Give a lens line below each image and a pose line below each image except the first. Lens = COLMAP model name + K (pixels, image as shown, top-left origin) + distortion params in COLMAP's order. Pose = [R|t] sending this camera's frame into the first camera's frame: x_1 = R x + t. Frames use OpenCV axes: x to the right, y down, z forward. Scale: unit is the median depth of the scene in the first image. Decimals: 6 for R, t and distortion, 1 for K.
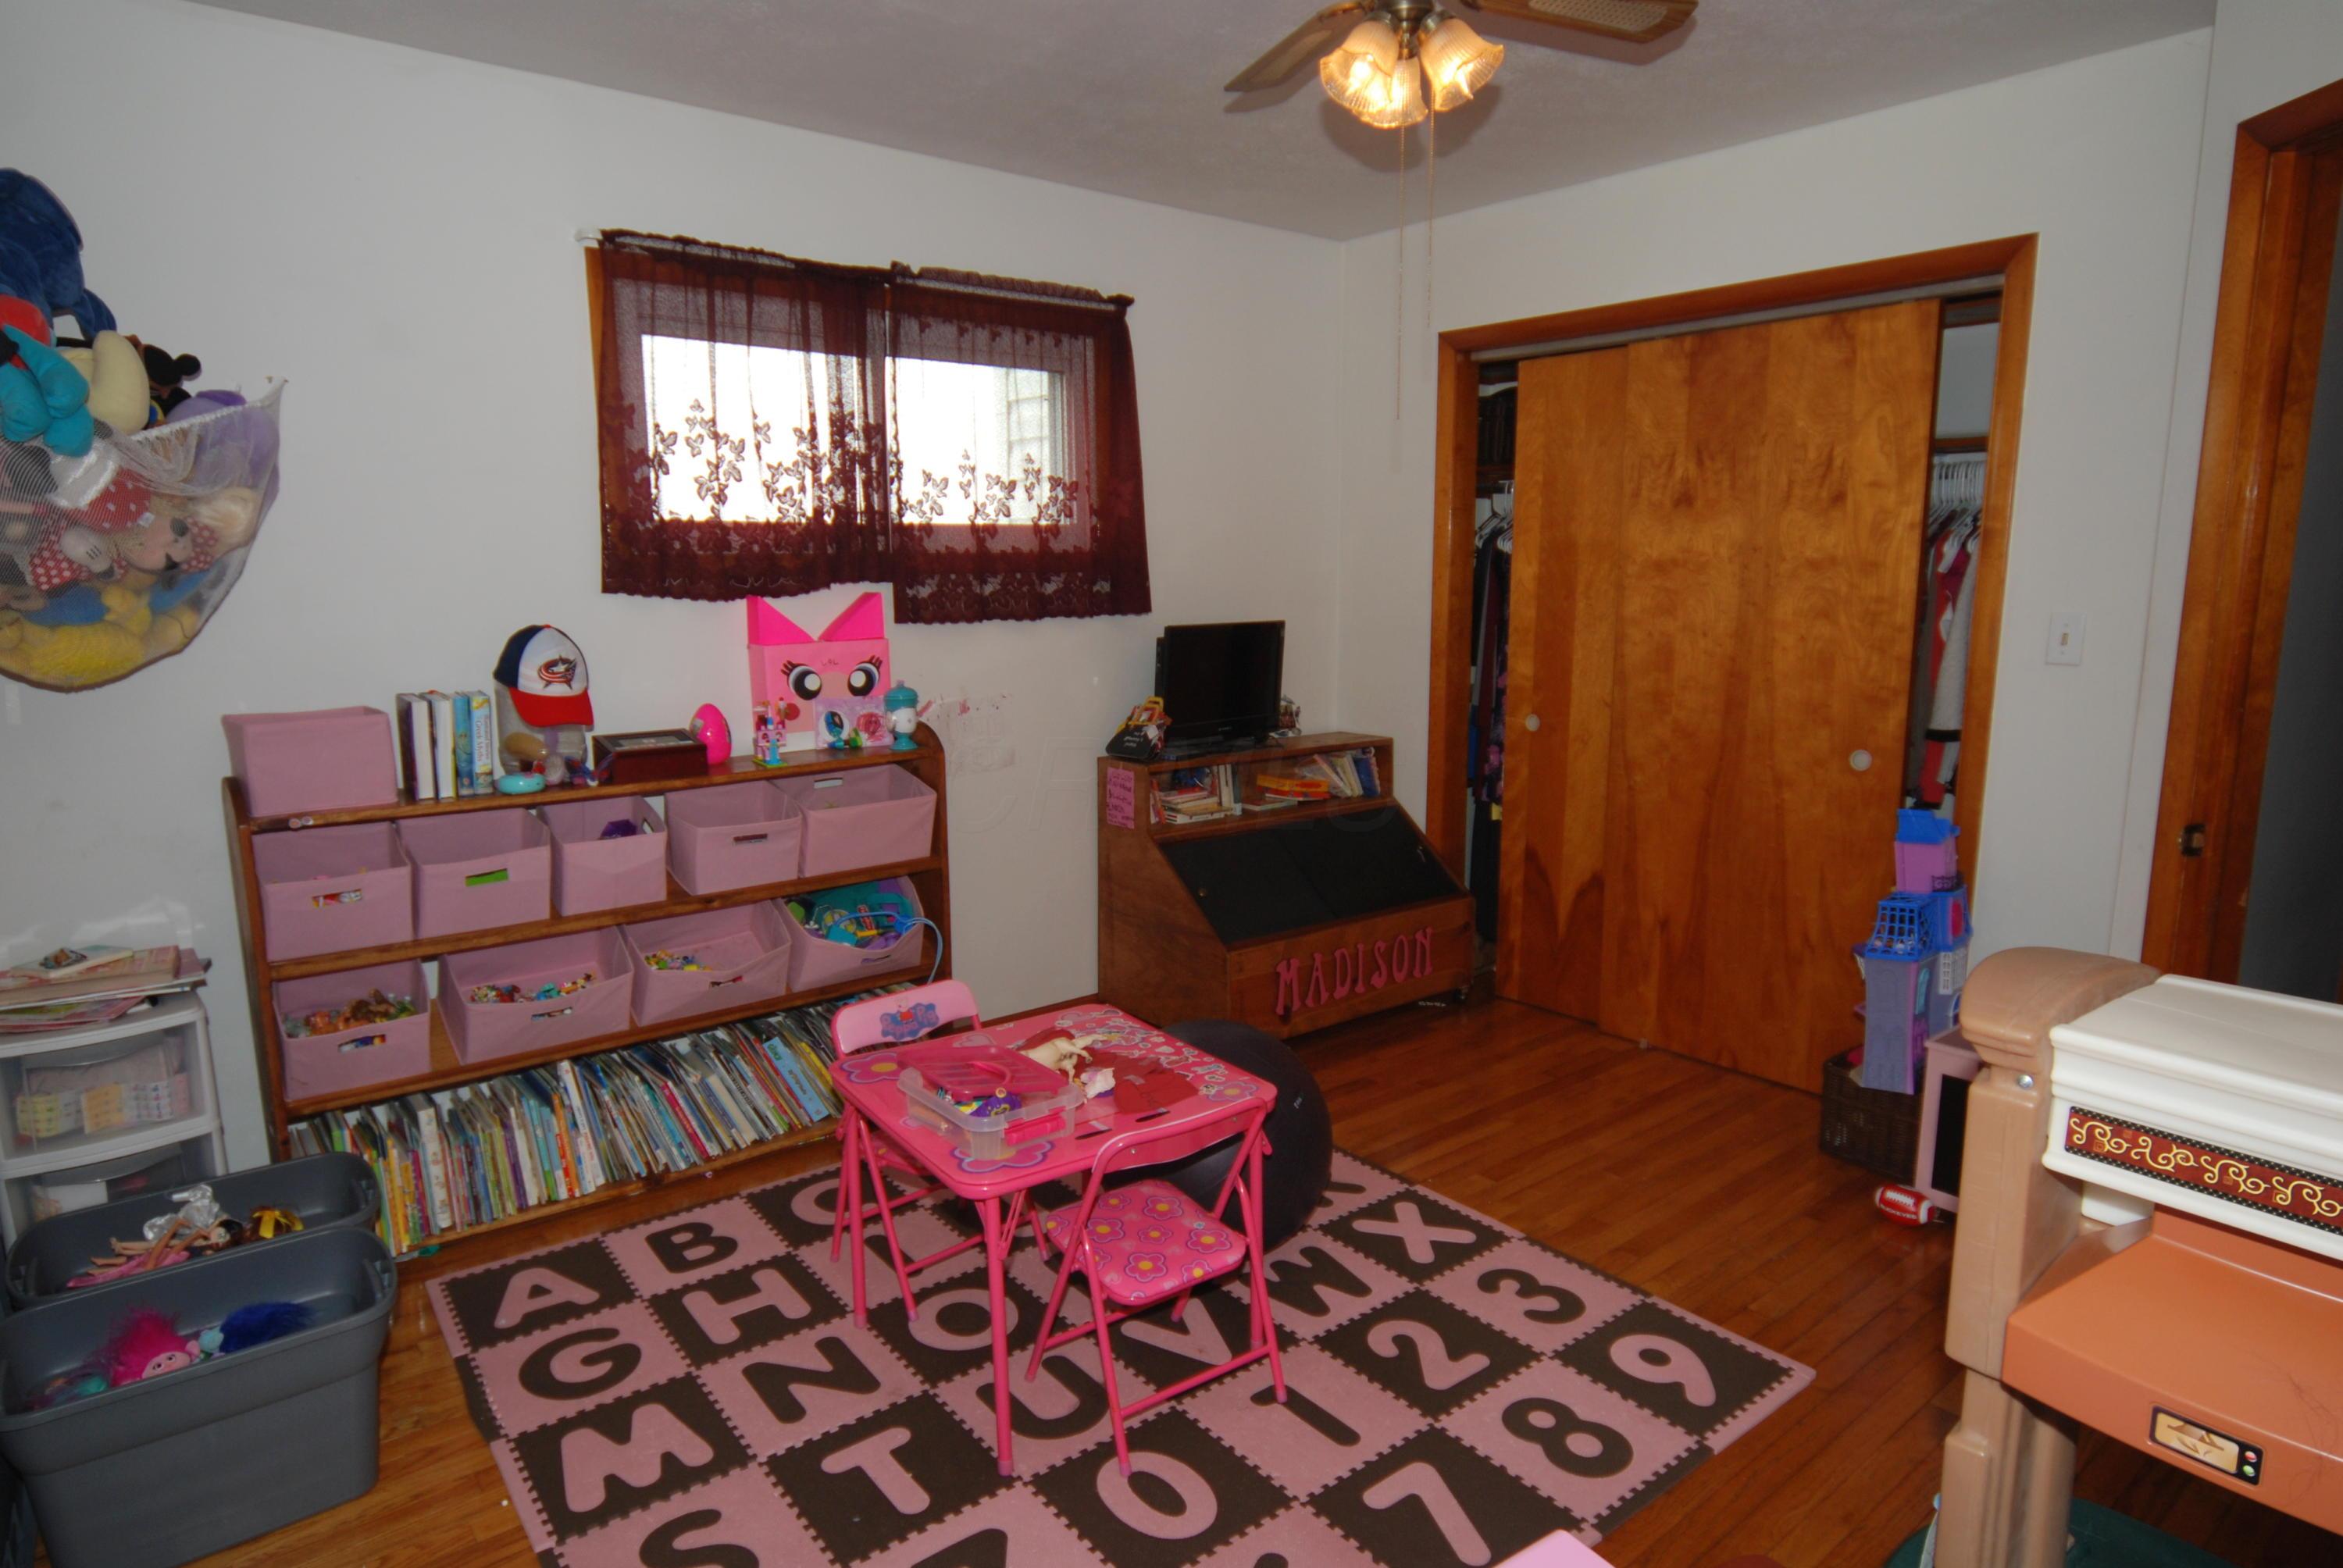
lens RADIAL K [[1339.4, 0, 1178.7], [0, 1339.4, 782.3], [0, 0, 1]] dist [0.004903, 0.001909]
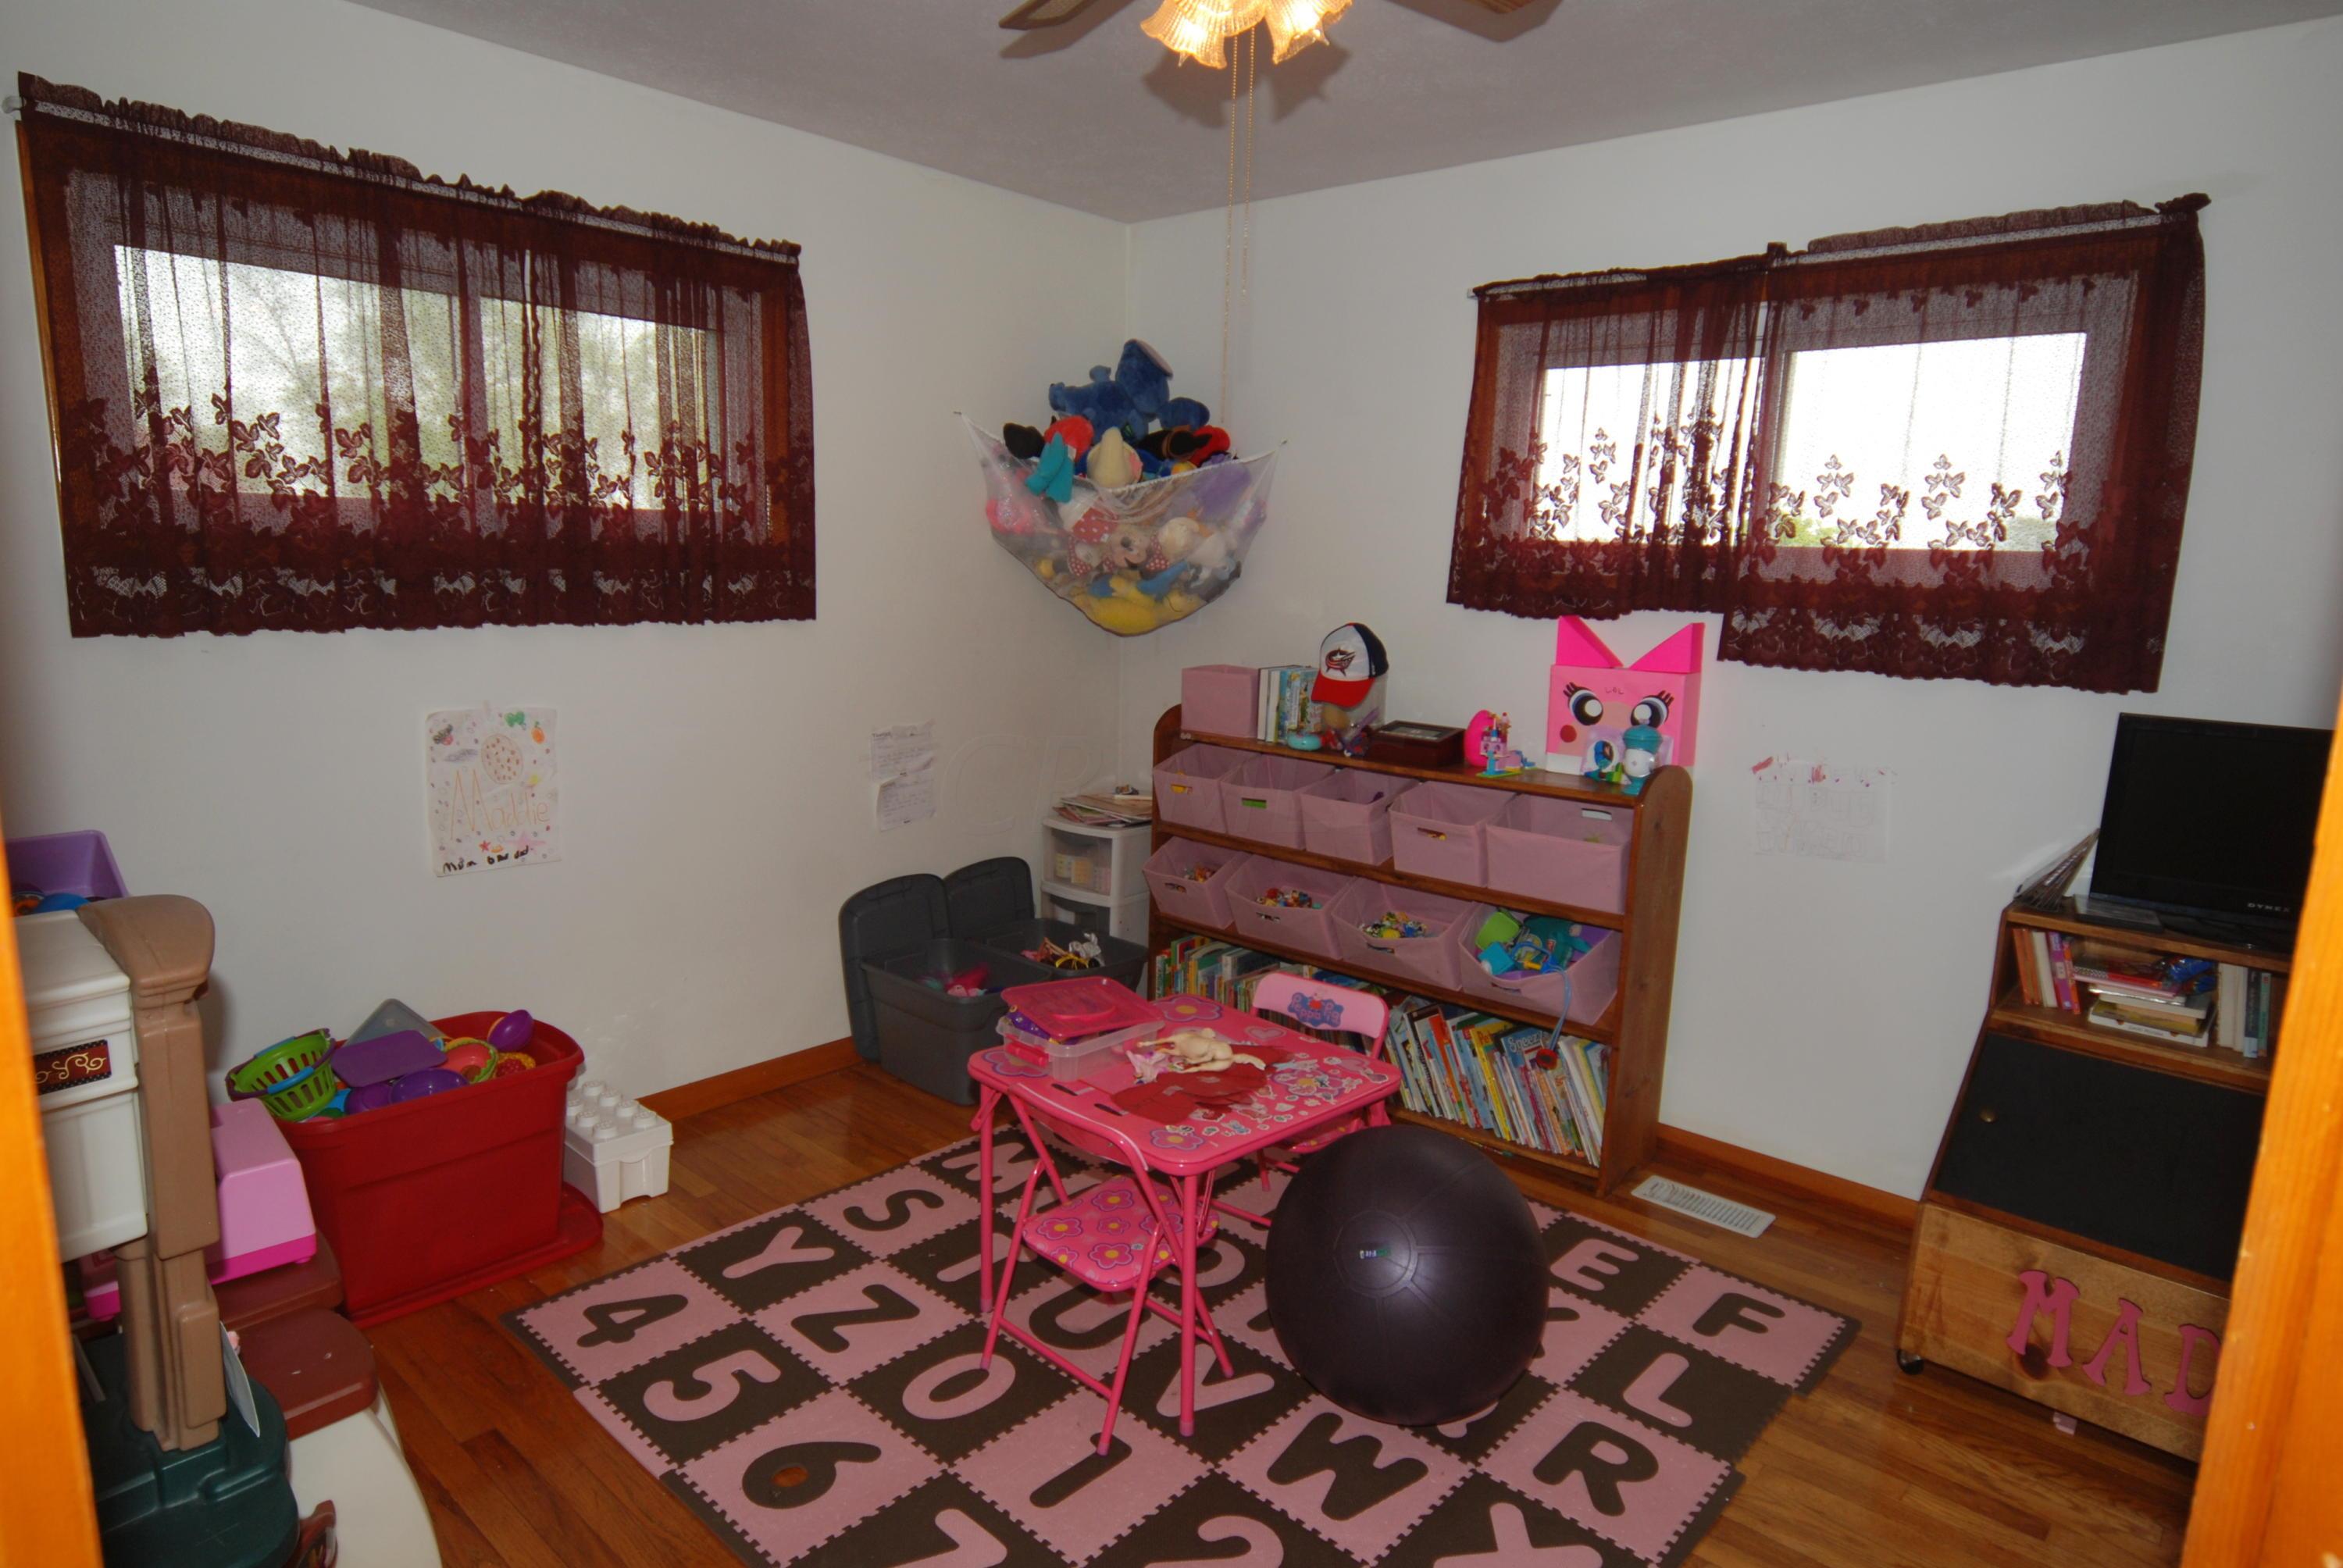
lens RADIAL K [[1339.4, 0, 1177.3], [0, 1339.4, 785.2], [0, 0, 1]] dist [0.004903, 0.001909]
pose [[0.175342, 0.174293, -0.968957, 0.621802], [-0.205911, 0.968929, 0.137026, -0.091581], [0.962733, 0.175493, 0.205783, 0.522169]]
